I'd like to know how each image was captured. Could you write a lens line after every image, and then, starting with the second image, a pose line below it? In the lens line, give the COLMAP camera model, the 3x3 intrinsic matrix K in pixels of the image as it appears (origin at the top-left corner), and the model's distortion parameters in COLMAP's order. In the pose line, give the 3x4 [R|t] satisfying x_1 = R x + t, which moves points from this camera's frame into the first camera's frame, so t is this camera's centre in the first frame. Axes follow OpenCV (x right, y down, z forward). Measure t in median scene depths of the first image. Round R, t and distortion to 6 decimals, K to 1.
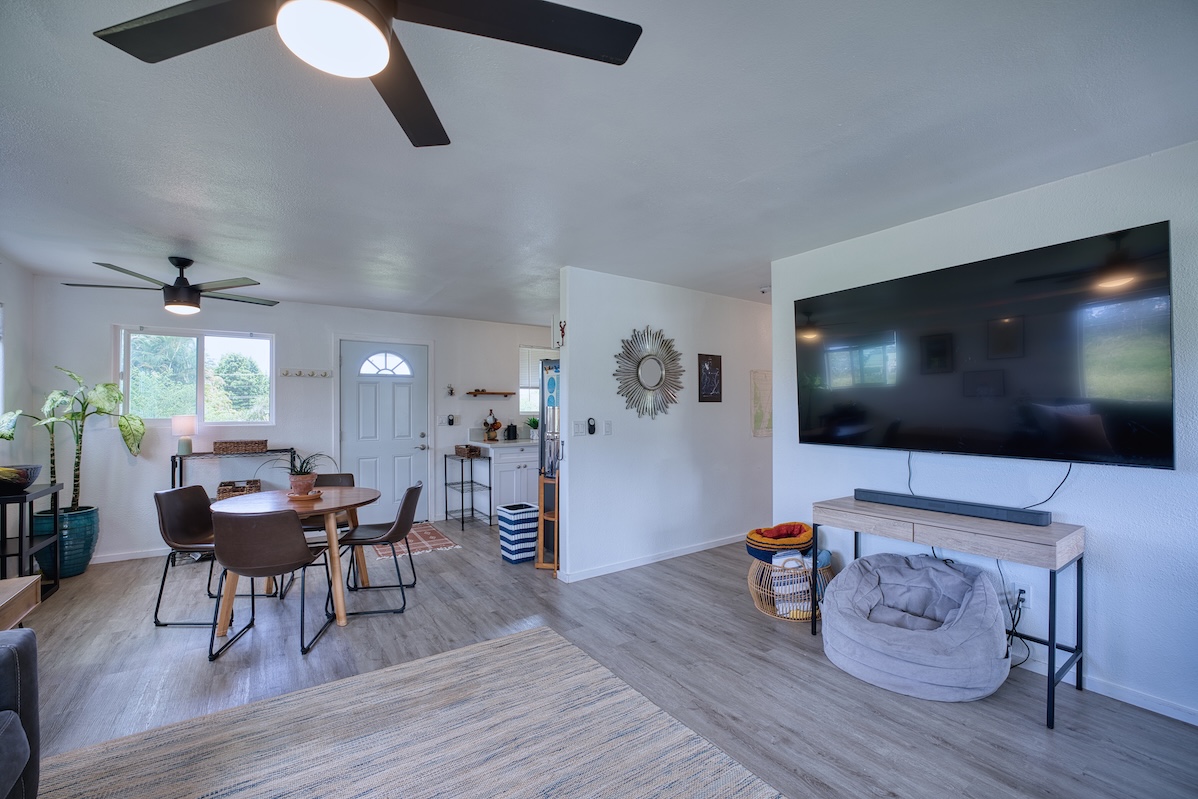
lens RADIAL K [[486.9, 0, 595.7], [0, 486.9, 404.0], [0, 0, 1]] dist [-0.027901, 0.002916]
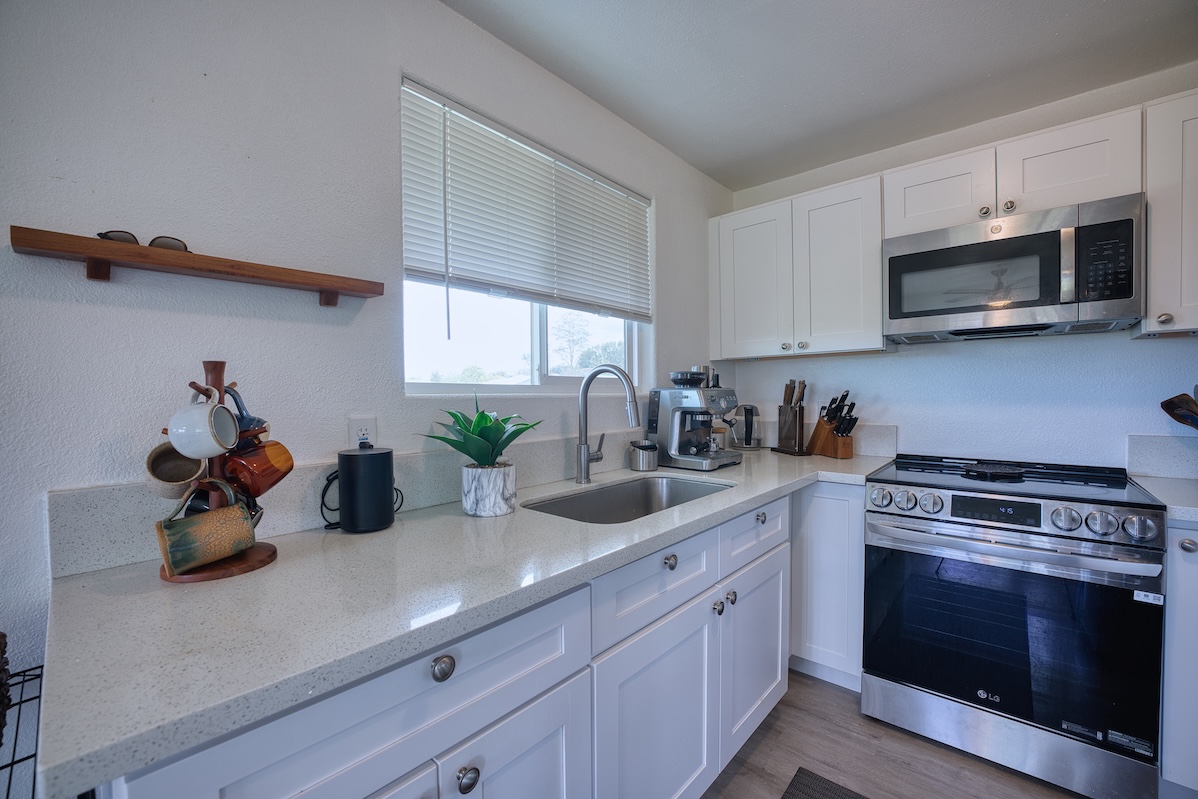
lens RADIAL K [[486.9, 0, 594.2], [0, 486.9, 400.4], [0, 0, 1]] dist [-0.027901, 0.002916]
pose [[0.969826, -0.003117, 0.243777, -0.218198], [-0.003234, 0.999666, 0.025647, 0.029779], [-0.243776, -0.025661, 0.969492, 1.318440]]
